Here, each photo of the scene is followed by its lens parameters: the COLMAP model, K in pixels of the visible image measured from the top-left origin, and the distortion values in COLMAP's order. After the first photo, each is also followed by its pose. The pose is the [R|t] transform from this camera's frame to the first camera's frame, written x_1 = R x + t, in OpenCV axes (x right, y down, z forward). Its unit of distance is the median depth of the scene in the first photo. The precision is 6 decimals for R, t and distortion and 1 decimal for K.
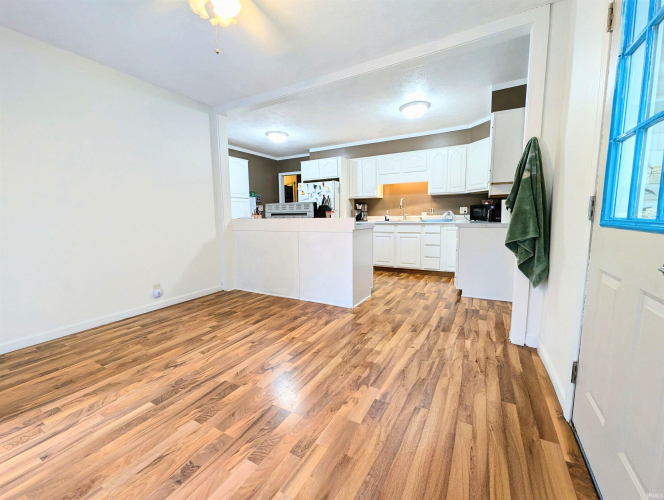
lens RADIAL K [[273.7, 0, 332.4], [0, 273.7, 250.0], [0, 0, 1]] dist [-0.001470, -0.000283]
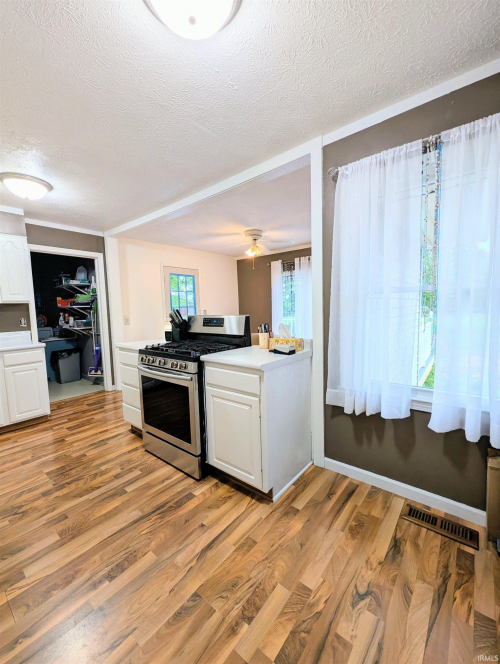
lens RADIAL K [[273.7, 0, 249.1], [0, 273.7, 332.8], [0, 0, 1]] dist [-0.001470, -0.000283]
pose [[-0.983054, 0.019682, 0.182259, -0.479418], [0.058788, 0.975557, 0.211735, -0.351261], [-0.173637, 0.218861, -0.960182, 2.156964]]
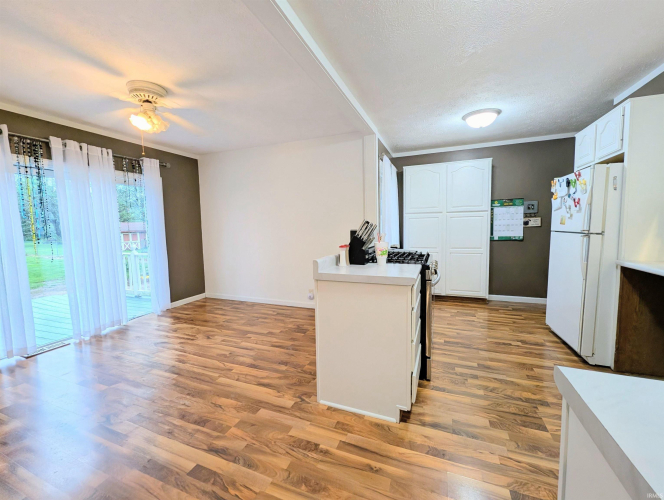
lens RADIAL K [[273.7, 0, 331.0], [0, 273.7, 248.3], [0, 0, 1]] dist [-0.001470, -0.000283]
pose [[0.122671, 0.094000, -0.987986, 0.740478], [-0.103222, 0.991314, 0.081501, -0.214169], [0.987065, 0.091984, 0.131309, 1.012077]]
